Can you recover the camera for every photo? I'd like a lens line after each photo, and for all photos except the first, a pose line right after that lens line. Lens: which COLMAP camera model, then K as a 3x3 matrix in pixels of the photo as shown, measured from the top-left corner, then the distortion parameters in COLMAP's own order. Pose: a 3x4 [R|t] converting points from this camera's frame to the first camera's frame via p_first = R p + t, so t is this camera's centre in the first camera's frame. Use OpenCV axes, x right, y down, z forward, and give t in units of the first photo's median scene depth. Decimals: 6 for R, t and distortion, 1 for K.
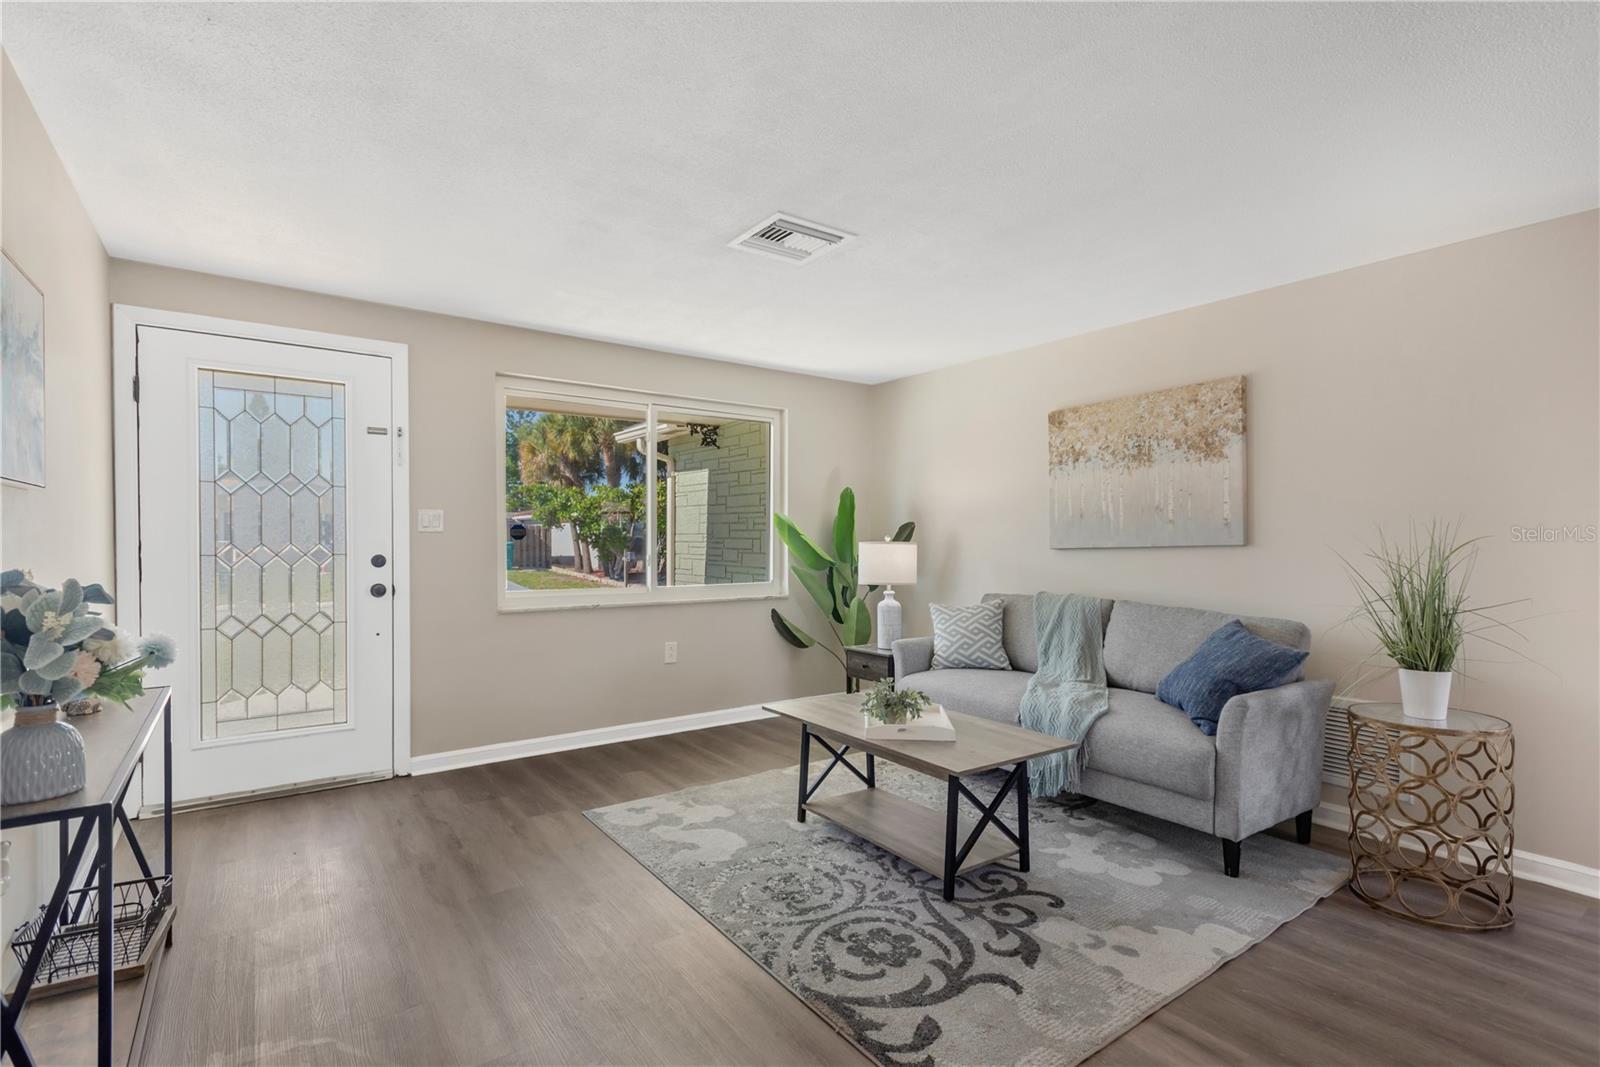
lens RADIAL K [[753.7, 0, 801.5], [0, 753.7, 546.5], [0, 0, 1]] dist [0.025516, -0.000375]
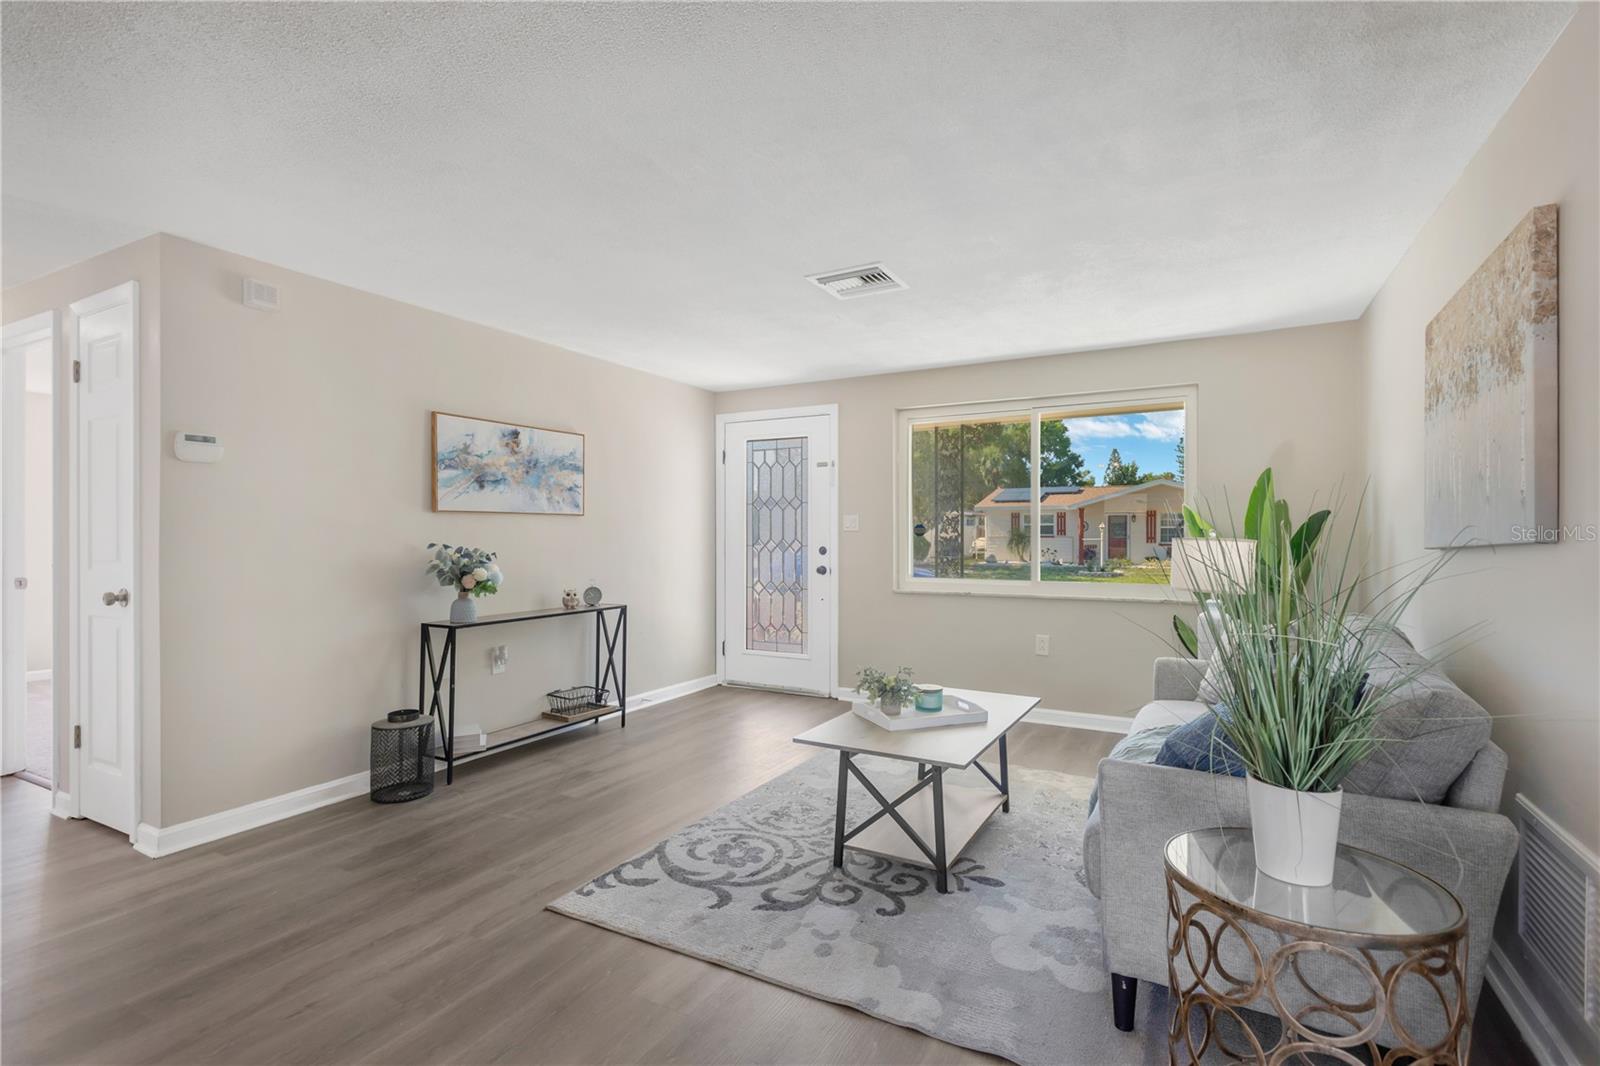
lens RADIAL K [[745.0, 0, 800.0], [0, 745.0, 533.0], [0, 0, 1]] dist [0.010026, -0.001218]
pose [[0.431148, -0.006153, -0.902260, 0.815323], [-0.007917, 0.999912, -0.010603, 0.000166], [0.902247, 0.011715, 0.431061, 0.347073]]
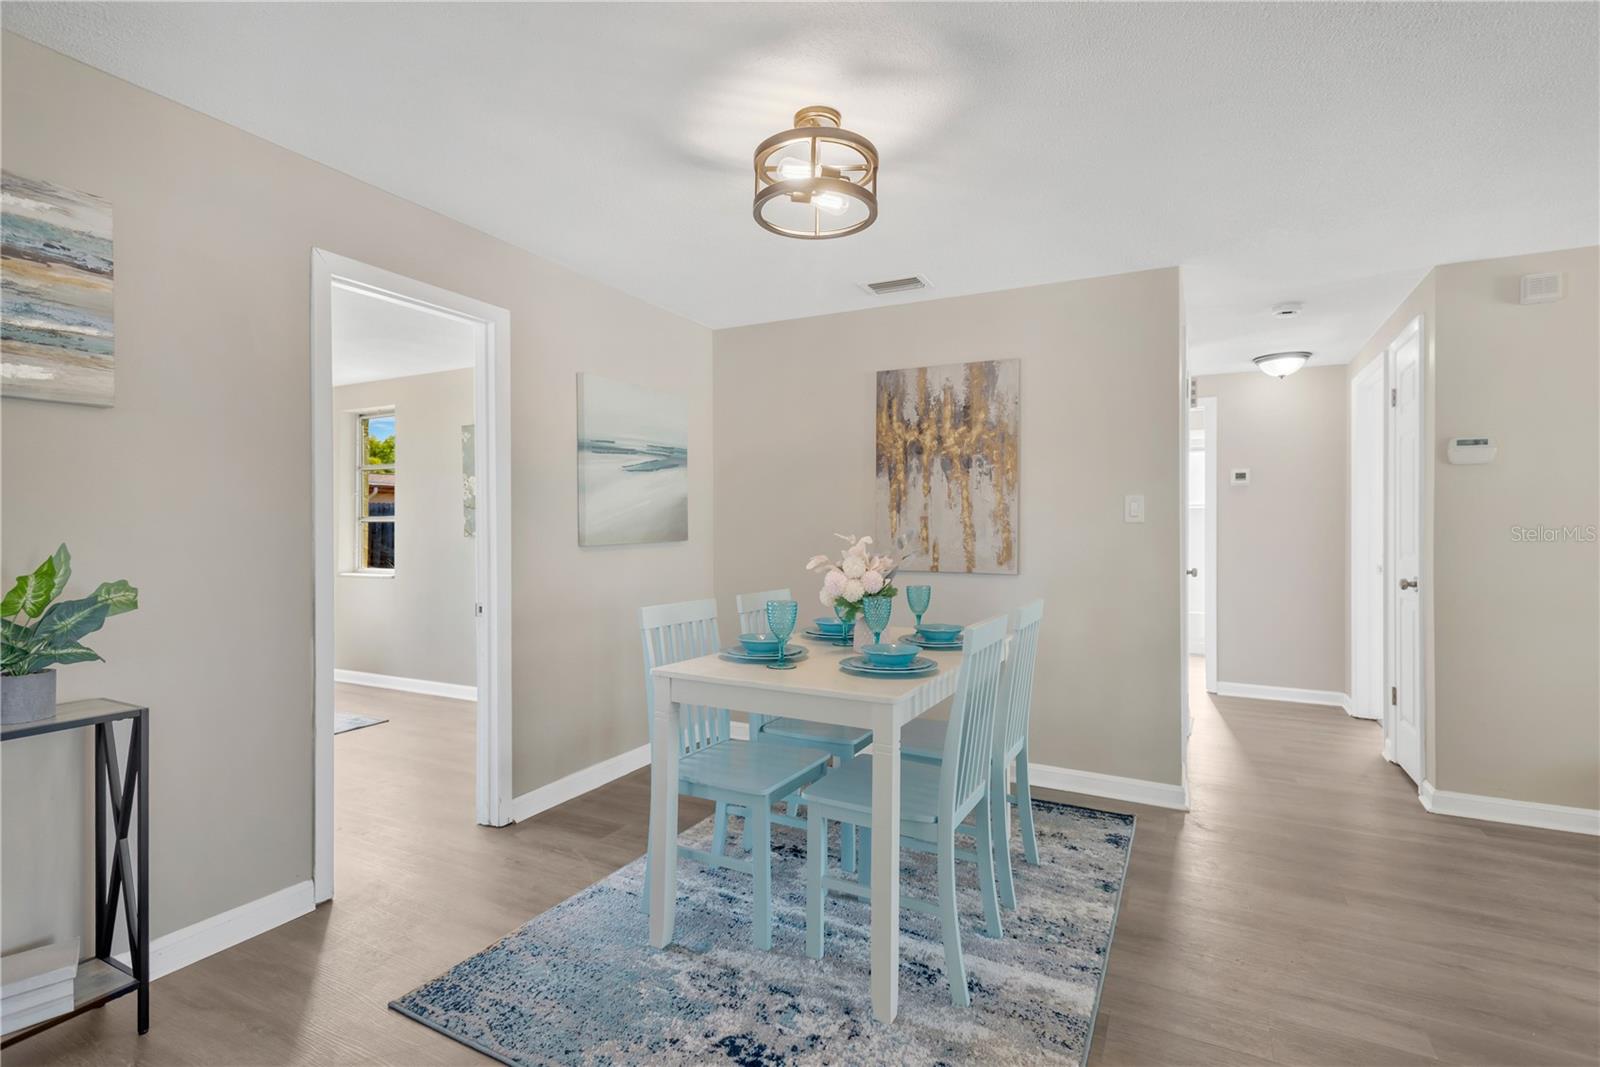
lens RADIAL K [[745.0, 0, 800.0], [0, 745.0, 533.5], [0, 0, 1]] dist [0.010026, -0.001218]
pose [[-0.896234, -0.004972, -0.443553, 0.896663], [-0.013403, 0.999784, 0.015876, -0.002259], [0.443378, 0.020173, -0.896108, 0.551962]]
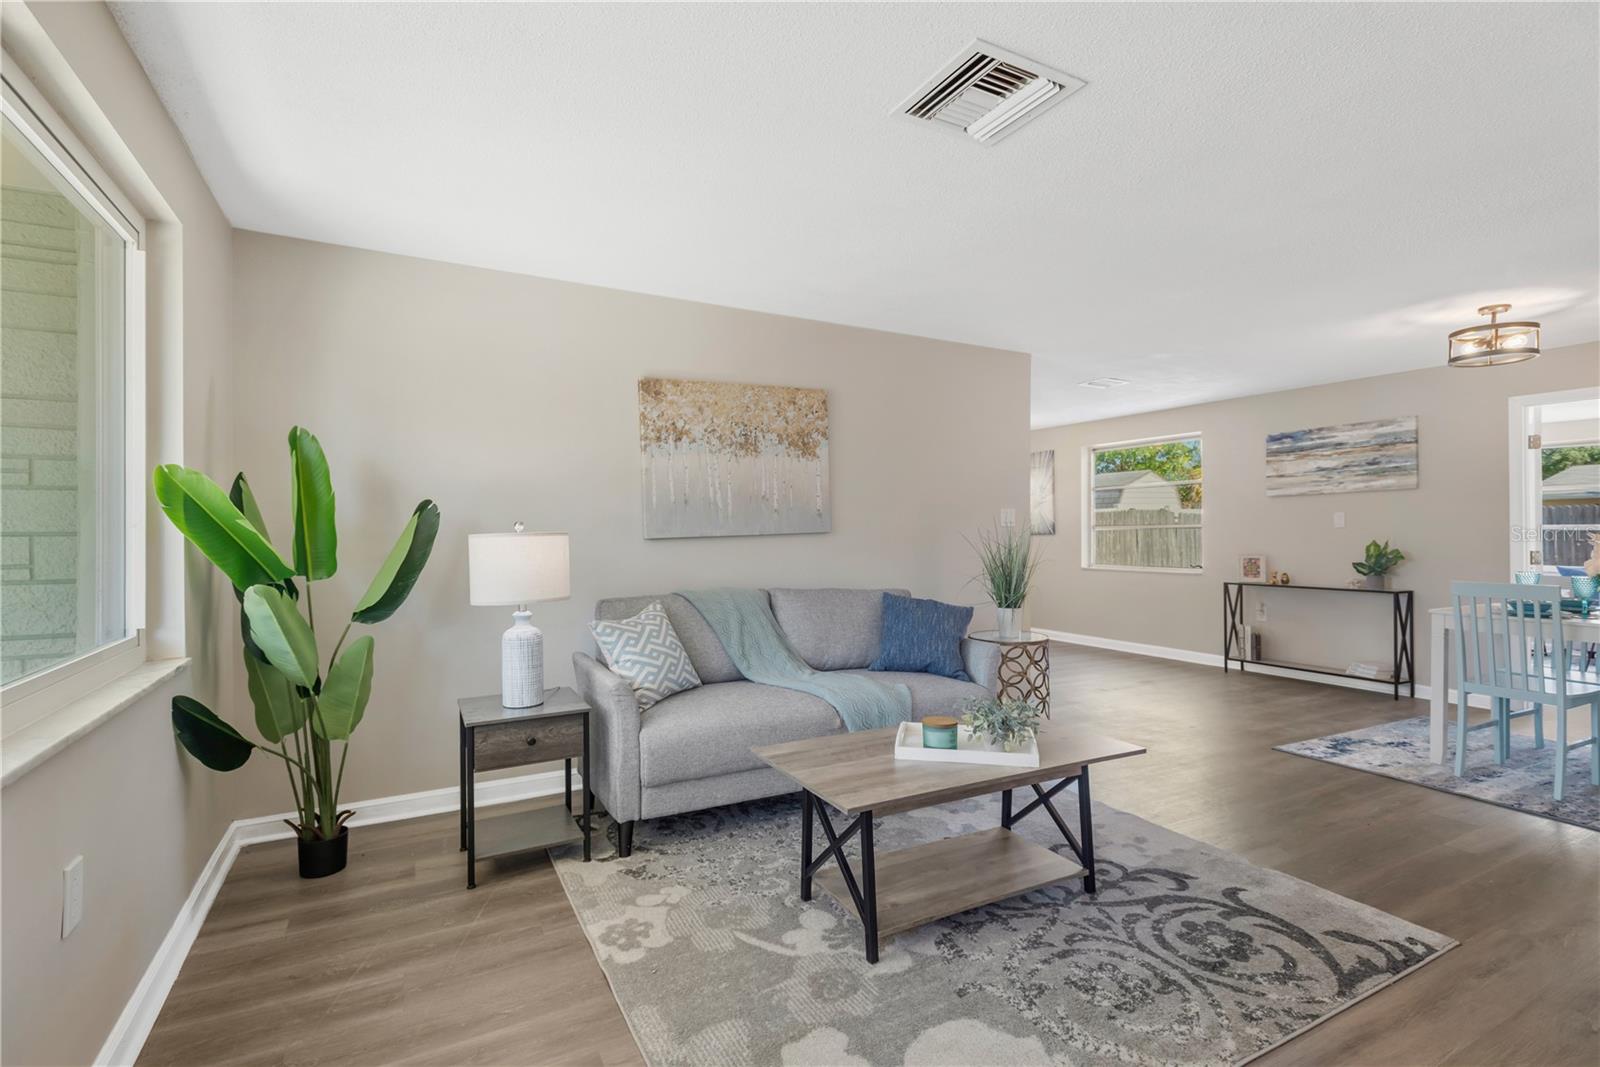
lens RADIAL K [[745.0, 0, 800.0], [0, 745.0, 533.5], [0, 0, 1]] dist [0.010026, -0.001218]
pose [[0.134635, -0.010143, 0.990843, -0.588798], [0.010082, 0.999910, 0.008866, -0.010975], [-0.990844, 0.008796, 0.134725, 0.888656]]
